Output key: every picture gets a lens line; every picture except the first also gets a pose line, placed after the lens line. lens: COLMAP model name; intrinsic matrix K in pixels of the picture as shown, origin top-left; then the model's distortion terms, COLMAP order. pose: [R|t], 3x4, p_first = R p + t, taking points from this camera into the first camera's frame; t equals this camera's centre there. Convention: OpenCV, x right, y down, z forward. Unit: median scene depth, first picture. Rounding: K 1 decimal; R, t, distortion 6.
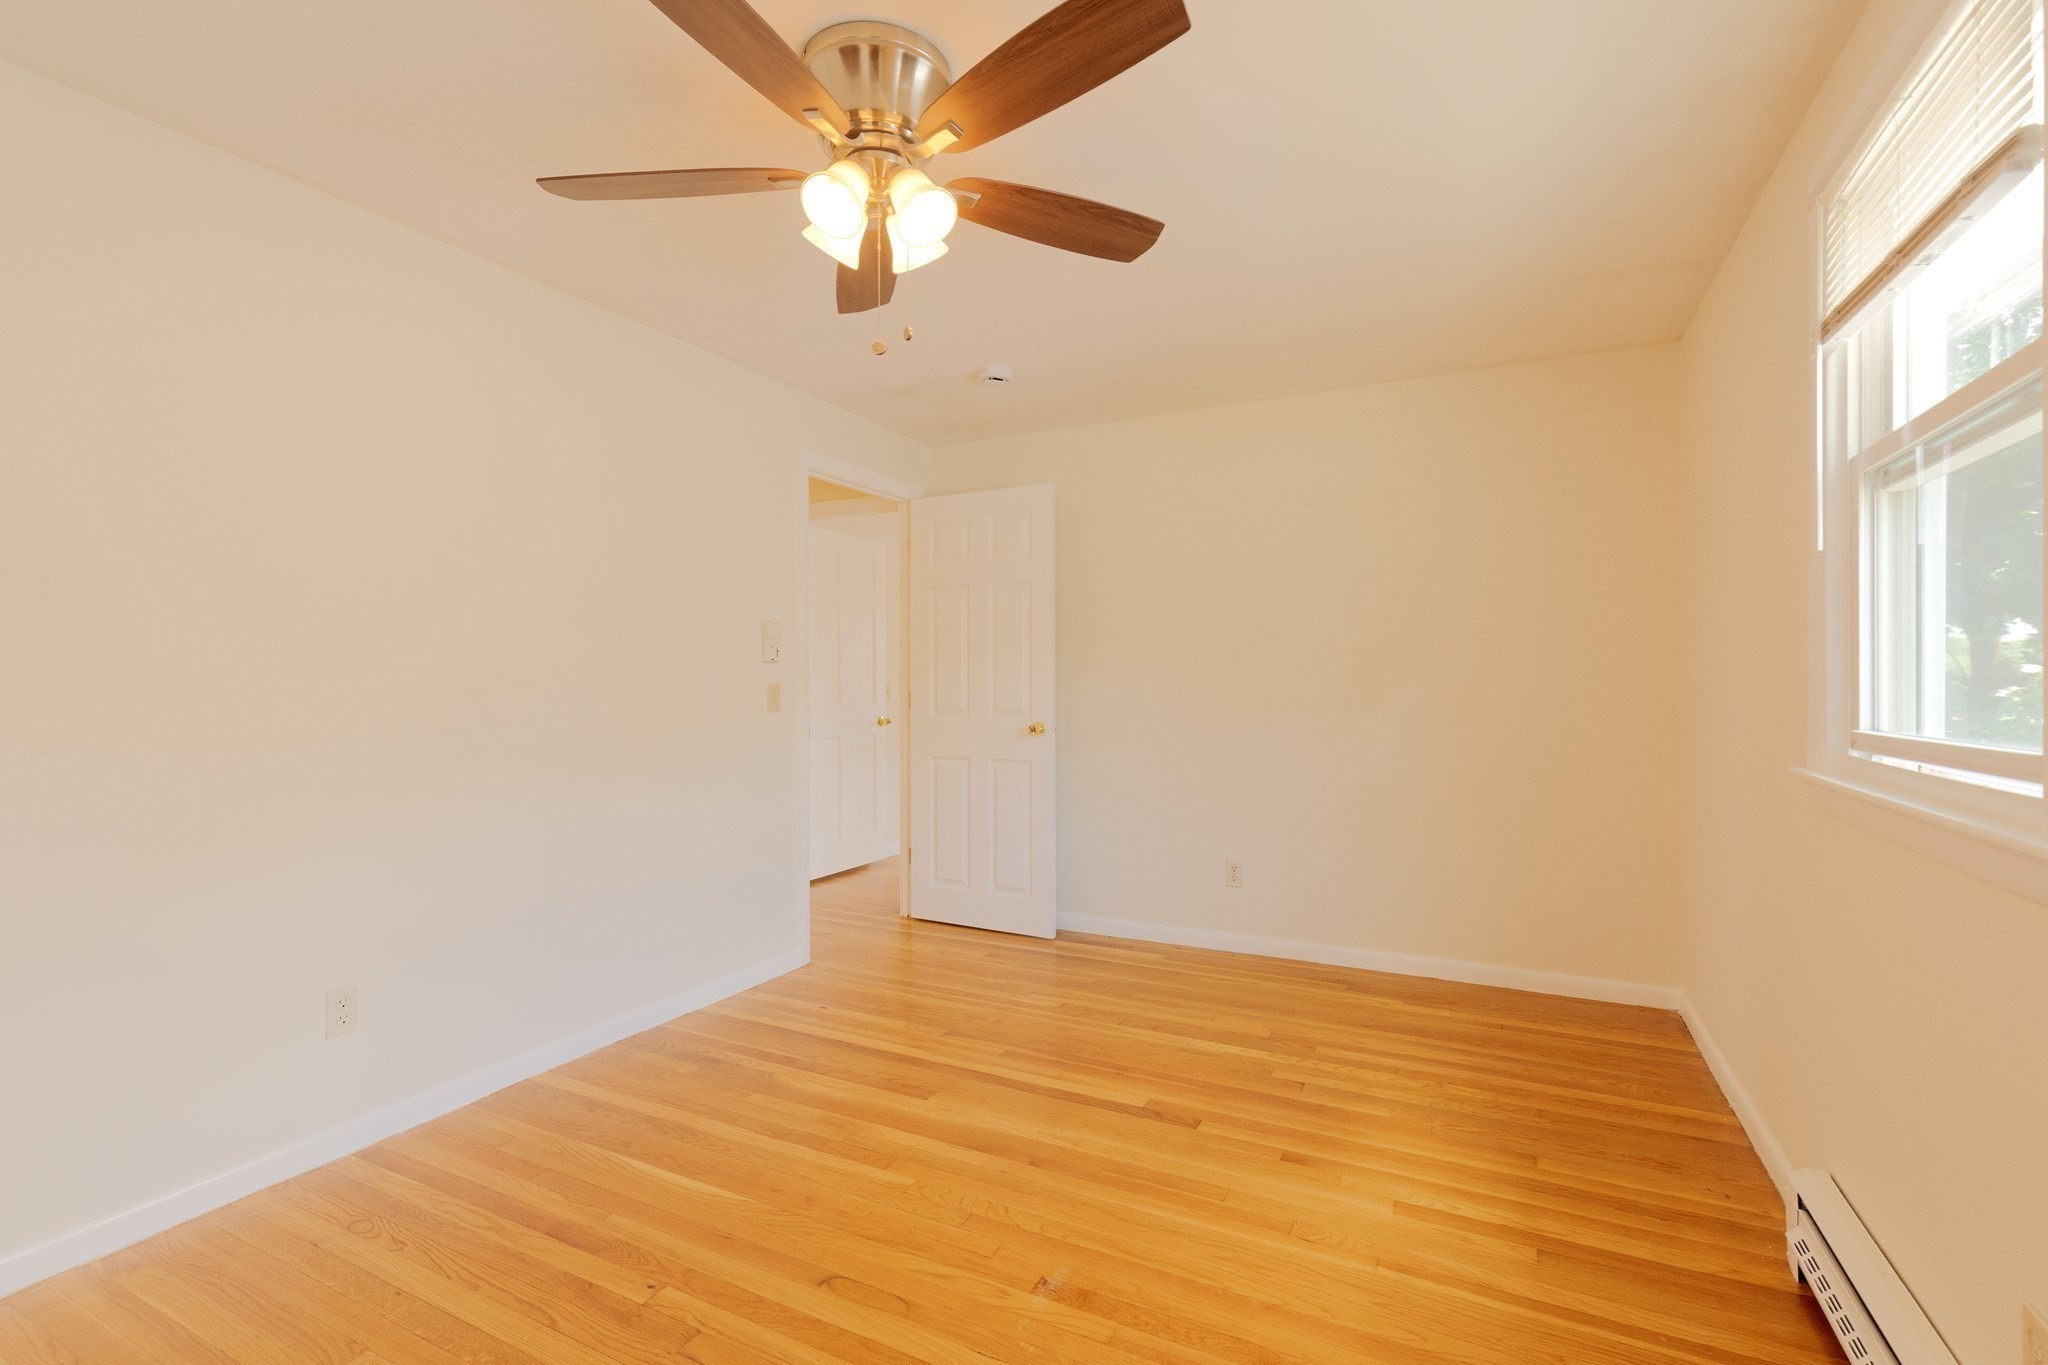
lens RADIAL K [[916.8, 0, 1027.8], [0, 916.8, 683.6], [0, 0, 1]] dist [0.010949, -0.000747]
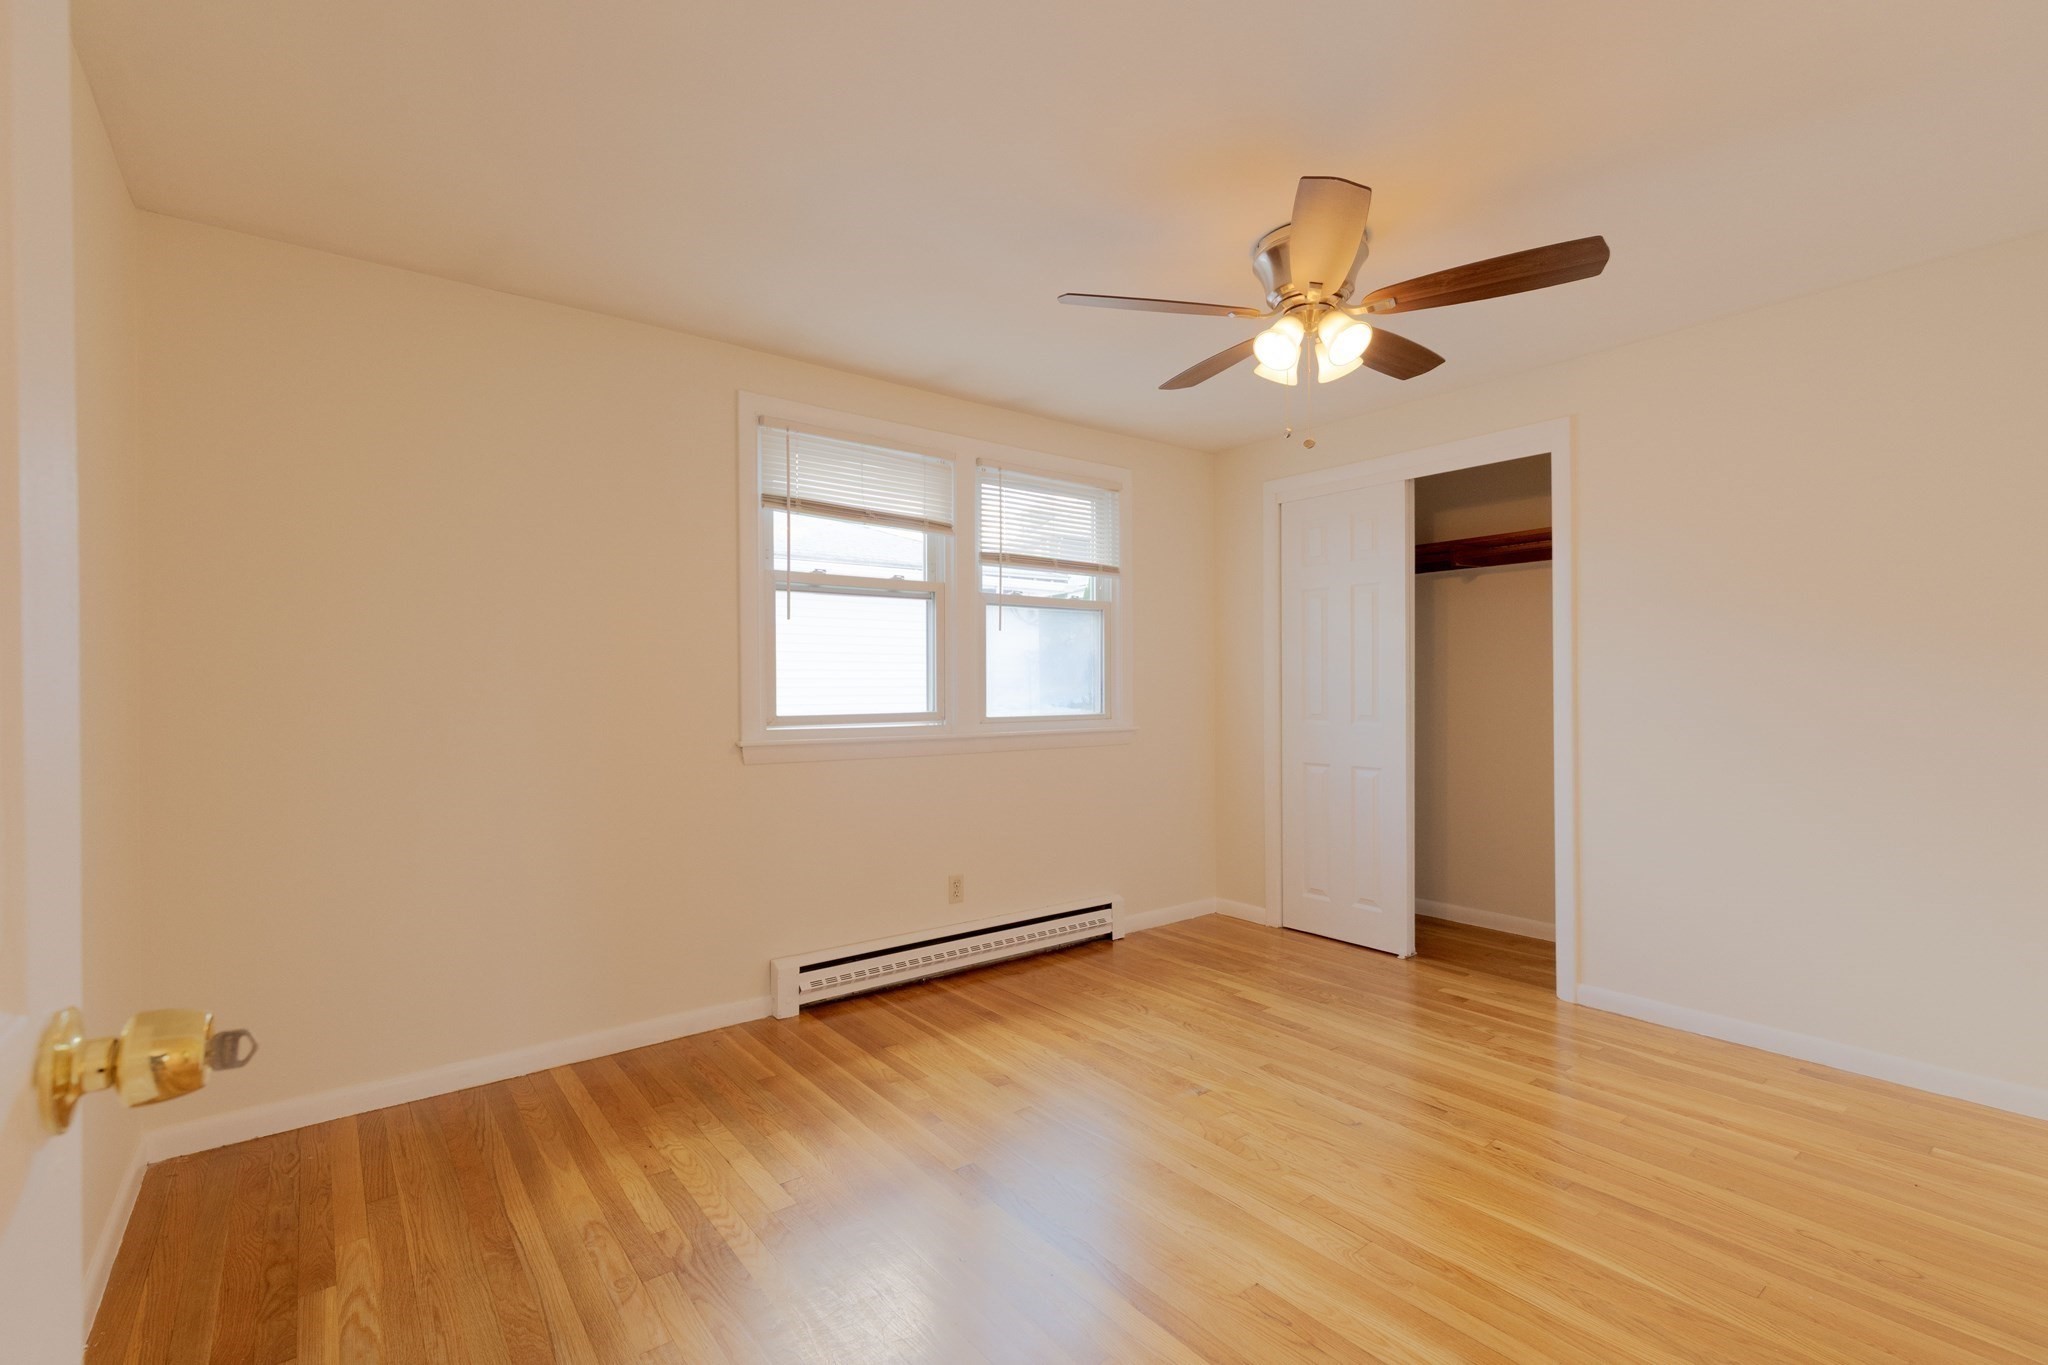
lens RADIAL K [[916.8, 0, 1027.8], [0, 916.8, 683.6], [0, 0, 1]] dist [0.010949, -0.000747]
pose [[-0.903592, 0.013895, 0.428170, -0.333993], [0.012950, 0.999903, -0.005121, -0.002026], [-0.428199, 0.000918, -0.903684, 2.183732]]
